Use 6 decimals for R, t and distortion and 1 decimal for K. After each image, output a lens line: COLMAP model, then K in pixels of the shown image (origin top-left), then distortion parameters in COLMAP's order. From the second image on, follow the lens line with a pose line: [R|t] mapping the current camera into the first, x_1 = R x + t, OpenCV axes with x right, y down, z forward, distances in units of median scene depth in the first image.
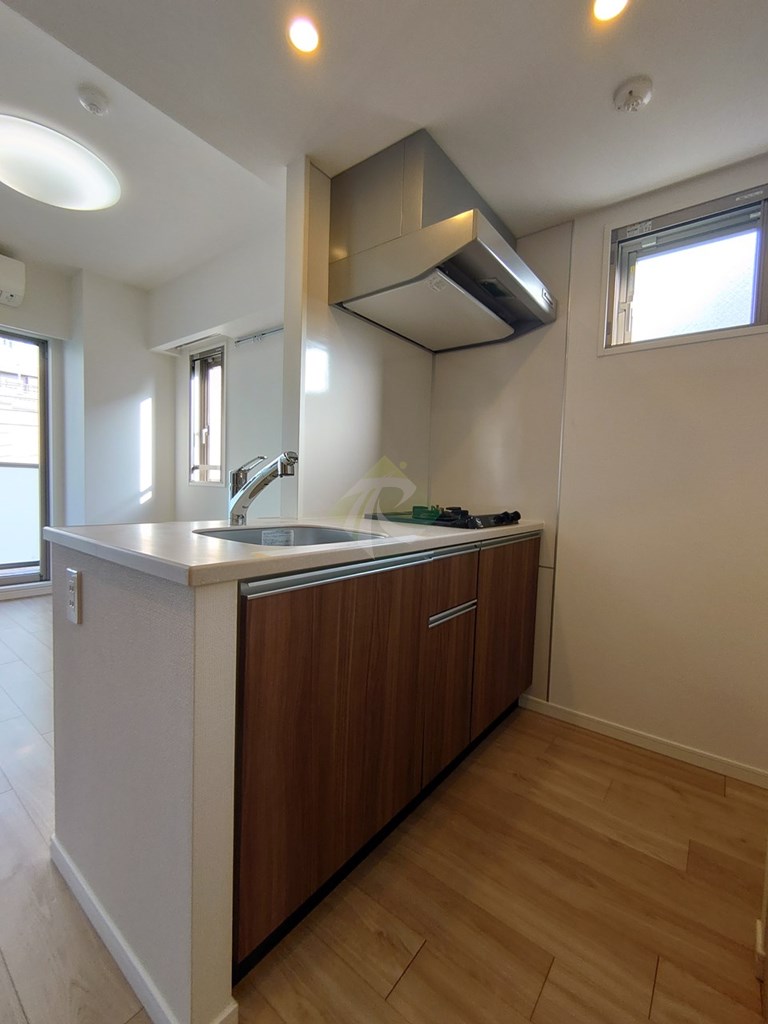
lens RADIAL K [[444.7, 0, 388.9], [0, 444.7, 512.5], [0, 0, 1]] dist [0.003108, 0.000029]
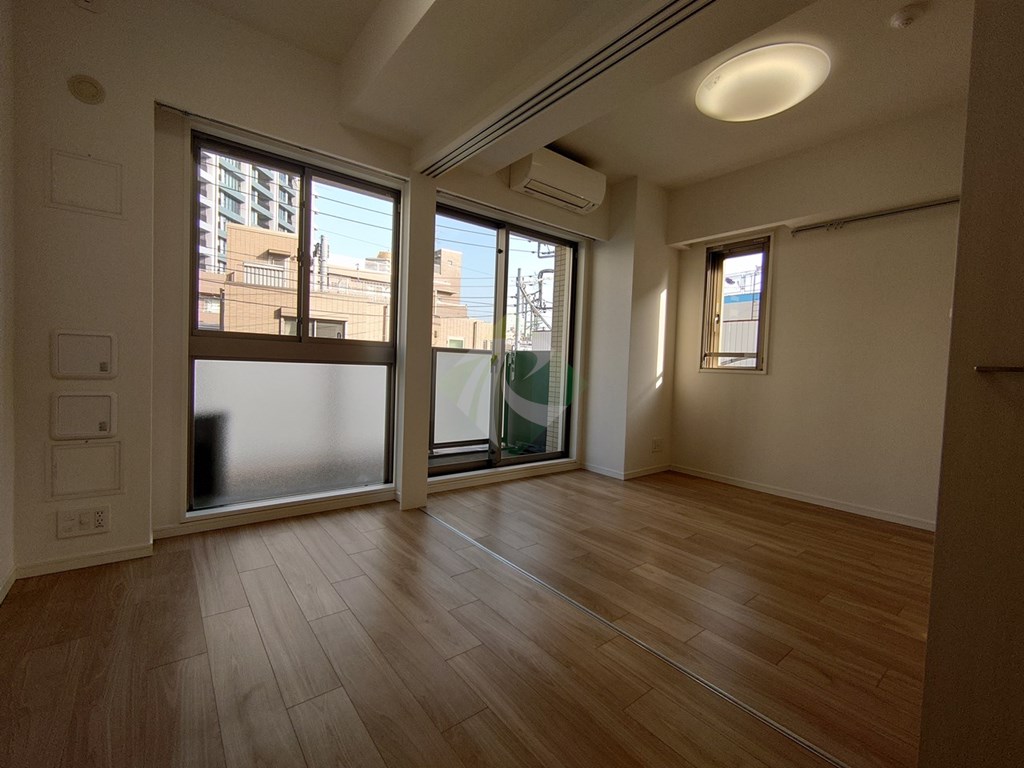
lens RADIAL K [[442.2, 0, 512.0], [0, 442.2, 381.8], [0, 0, 1]] dist [-0.000688, -0.000181]
pose [[0.970865, 0.015883, -0.239098, -0.651504], [-0.022703, 0.999409, -0.025796, -0.000635], [0.238547, 0.030472, 0.970653, -0.112238]]
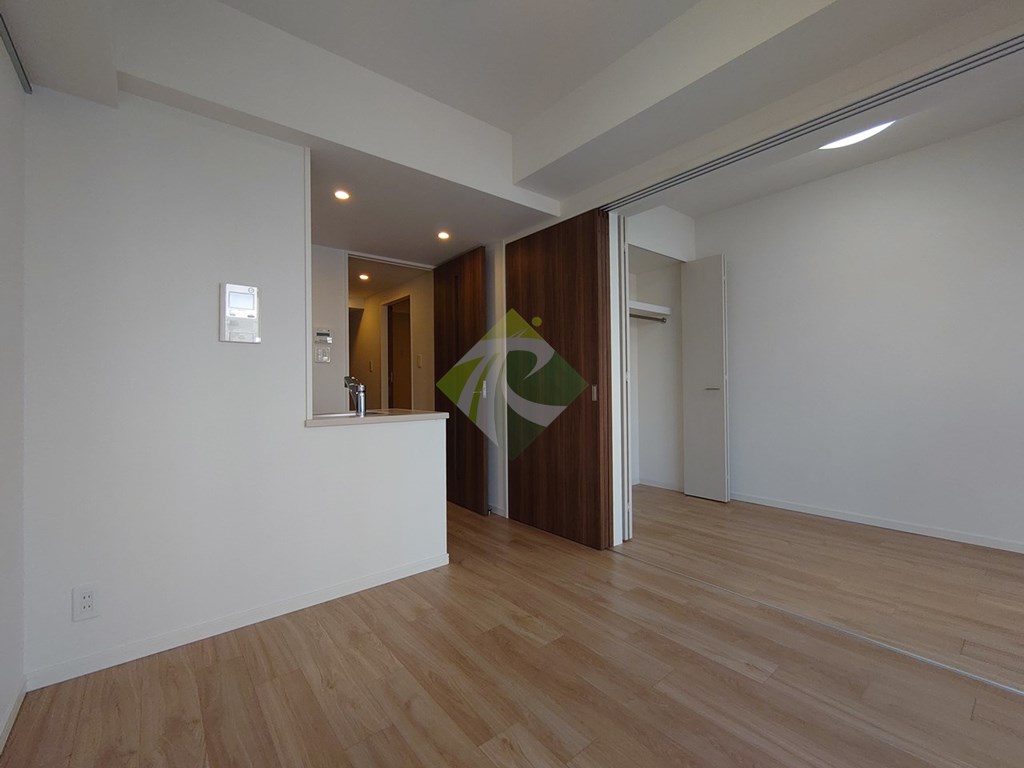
lens RADIAL K [[442.2, 0, 512.0], [0, 442.2, 381.8], [0, 0, 1]] dist [-0.000688, -0.000181]
pose [[-0.973076, -0.017179, 0.229845, -0.481719], [-0.005205, 0.998602, 0.052600, -0.074378], [-0.230427, 0.049987, -0.971805, 0.932872]]
